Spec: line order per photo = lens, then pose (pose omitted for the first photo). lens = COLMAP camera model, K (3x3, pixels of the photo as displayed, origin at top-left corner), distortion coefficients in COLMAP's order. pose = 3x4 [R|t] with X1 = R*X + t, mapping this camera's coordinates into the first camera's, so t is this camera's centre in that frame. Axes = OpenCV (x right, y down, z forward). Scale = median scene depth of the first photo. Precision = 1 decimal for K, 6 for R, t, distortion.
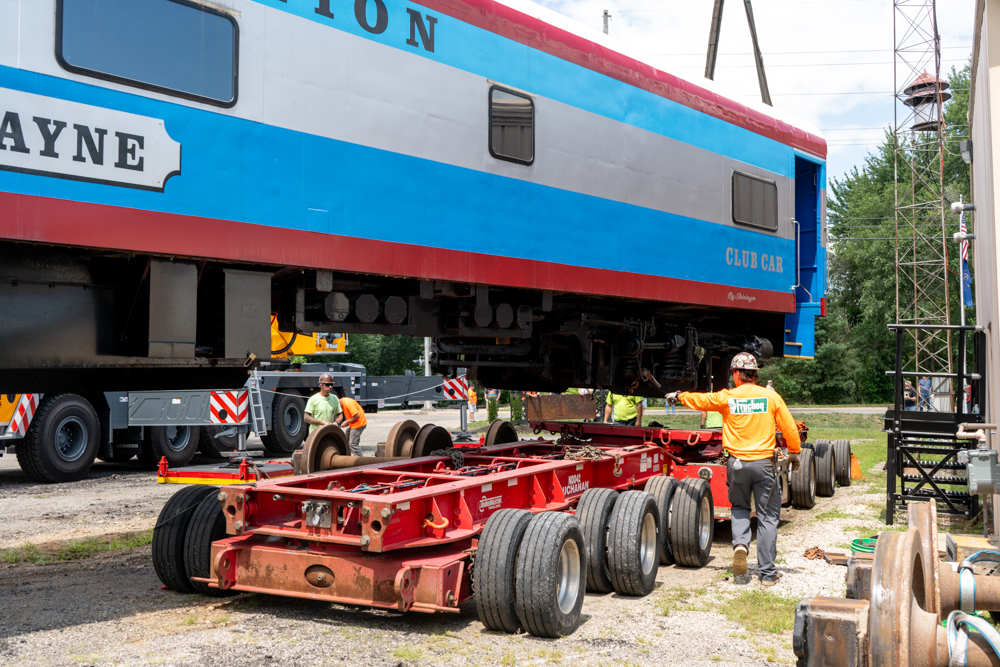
lens RADIAL K [[1076.4, 0, 500.0], [0, 1076.4, 333.5], [0, 0, 1]] dist [0.000912, 0.001033]
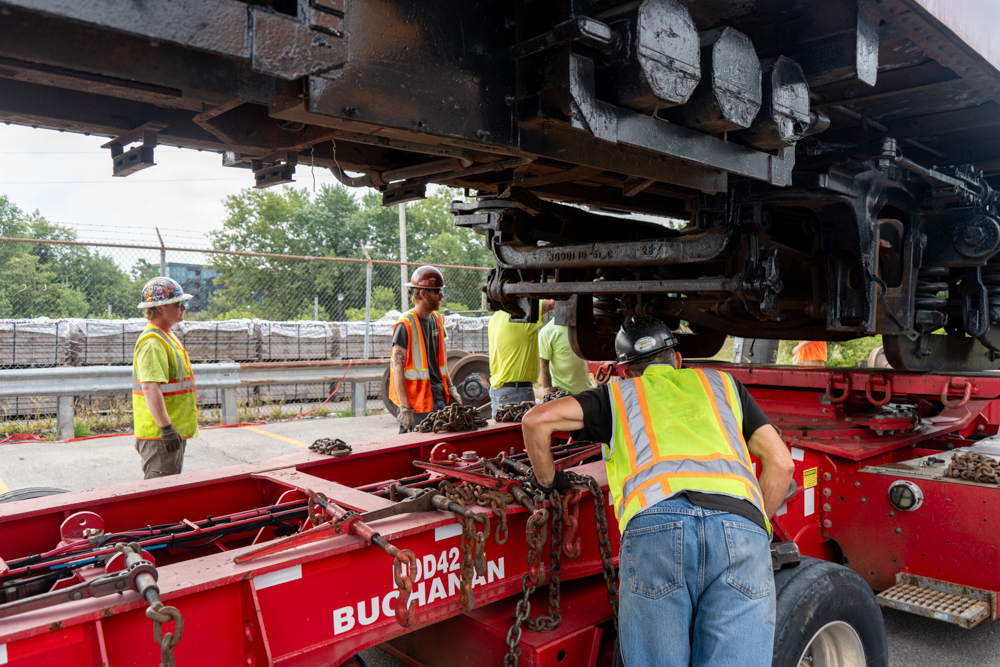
lens RADIAL K [[850.6, 0, 500.0], [0, 850.6, 333.5], [0, 0, 1]] dist [0.014106, 0.002651]
pose [[0.997712, -0.007034, -0.067238, -0.033590], [0.010760, 0.998416, 0.055217, 0.027820], [0.066743, -0.055814, 0.996208, 0.670346]]
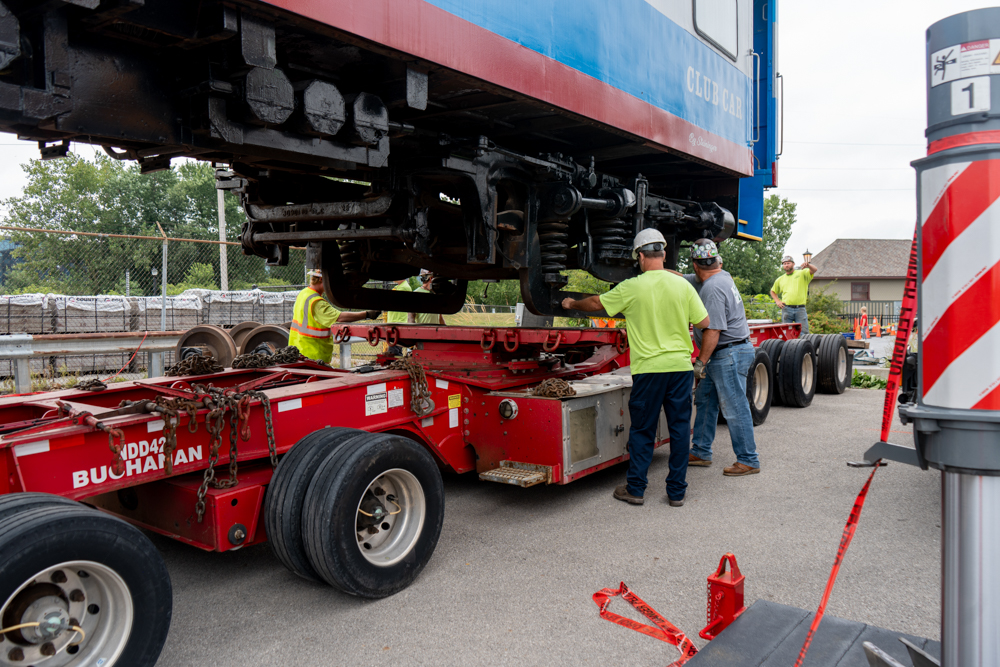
lens RADIAL K [[850.6, 0, 500.0], [0, 850.6, 333.5], [0, 0, 1]] dist [0.014106, 0.002651]
pose [[0.992454, -0.023469, 0.120348, 0.028008], [0.011970, 0.995368, 0.095393, 0.039559], [-0.122029, -0.093233, 0.988138, 0.524031]]
